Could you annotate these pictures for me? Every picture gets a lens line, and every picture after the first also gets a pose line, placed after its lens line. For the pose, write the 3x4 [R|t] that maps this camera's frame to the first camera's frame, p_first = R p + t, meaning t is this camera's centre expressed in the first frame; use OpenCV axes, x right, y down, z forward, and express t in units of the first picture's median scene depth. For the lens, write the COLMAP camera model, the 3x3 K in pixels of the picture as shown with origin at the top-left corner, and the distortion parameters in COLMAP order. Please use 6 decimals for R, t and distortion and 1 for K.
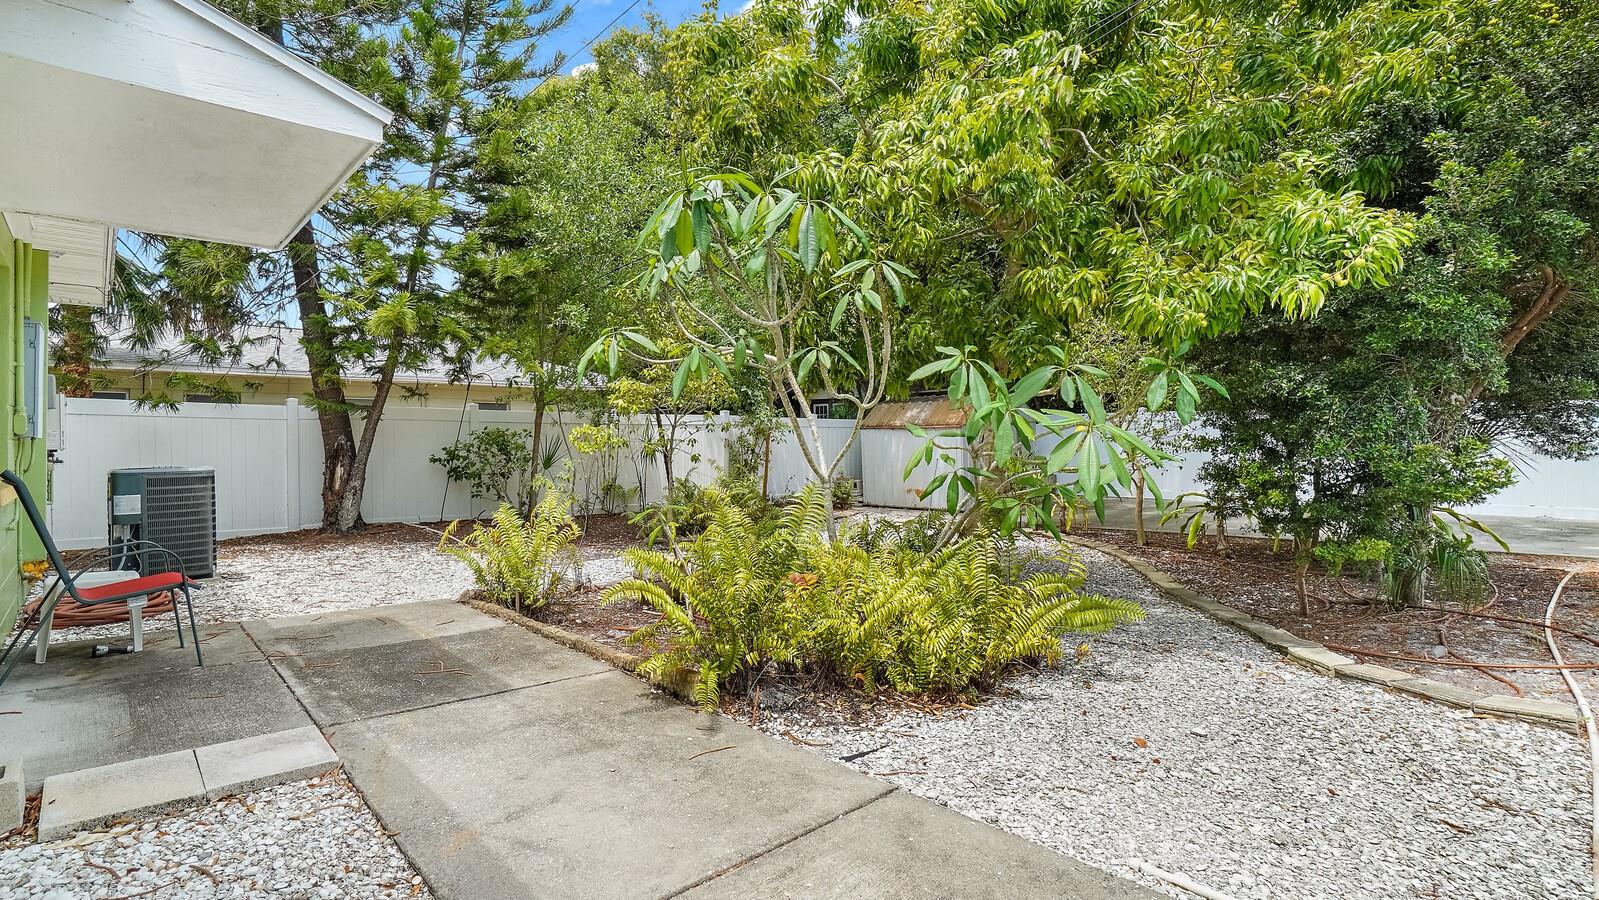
lens RADIAL K [[701.8, 0, 799.5], [0, 701.8, 450.0], [0, 0, 1]] dist [-0.053211, 0.000331]
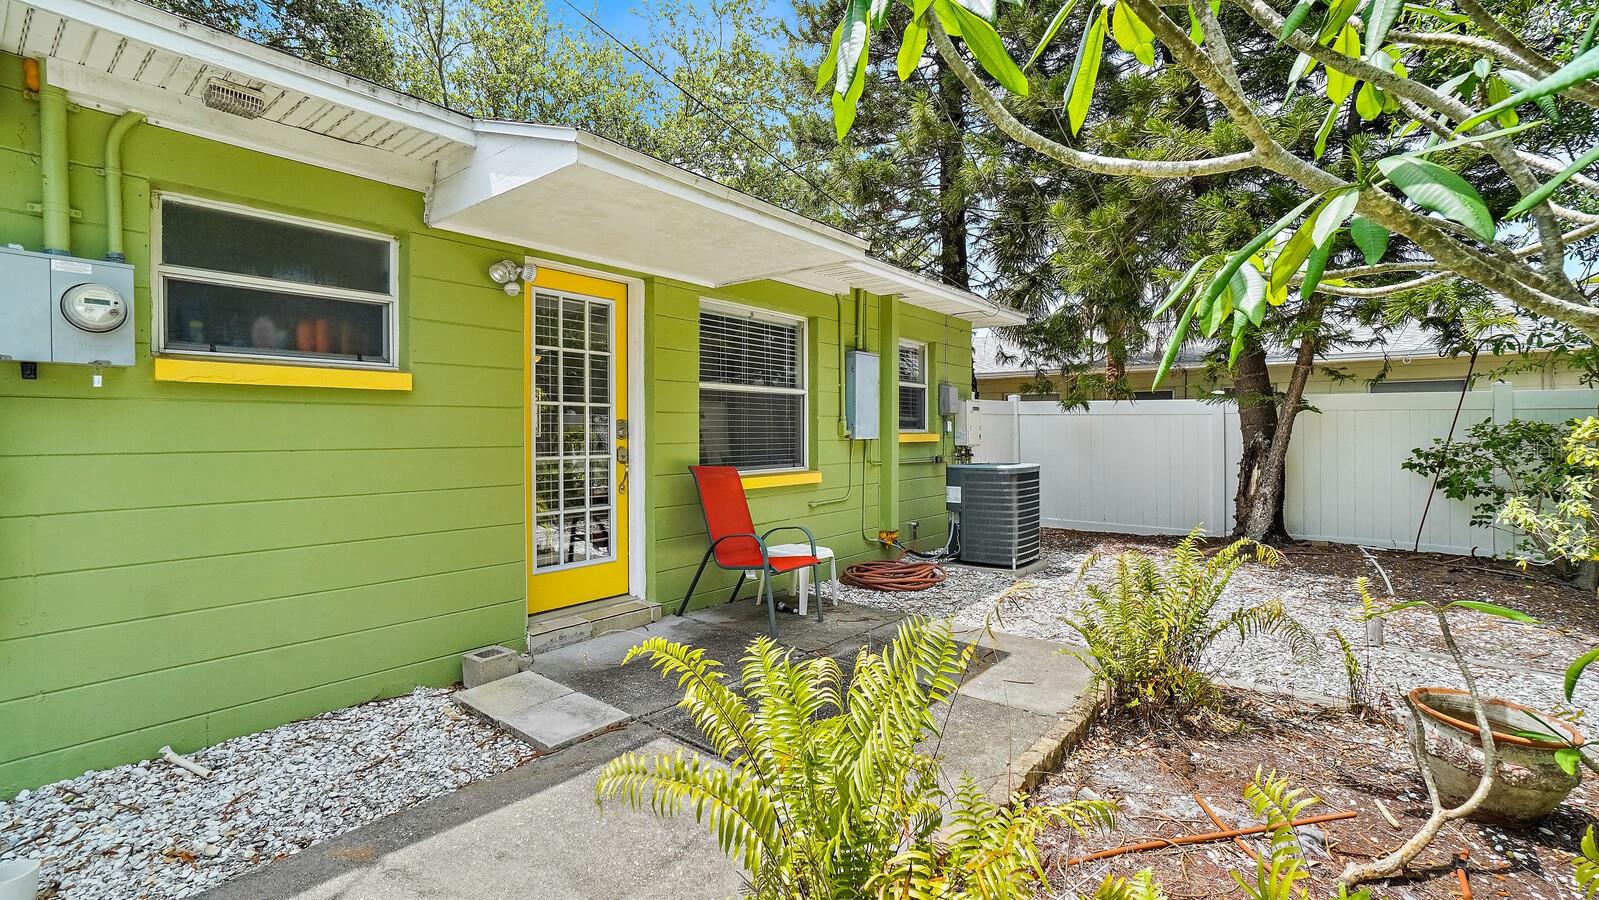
lens RADIAL K [[720.7, 0, 822.6], [0, 720.7, 455.5], [0, 0, 1]] dist [-0.061920, 0.020998]
pose [[0.109509, 0.038116, -0.993255, 0.143871], [-0.008479, 0.999264, 0.037412, -0.020466], [0.993950, 0.004325, 0.109751, 0.367109]]
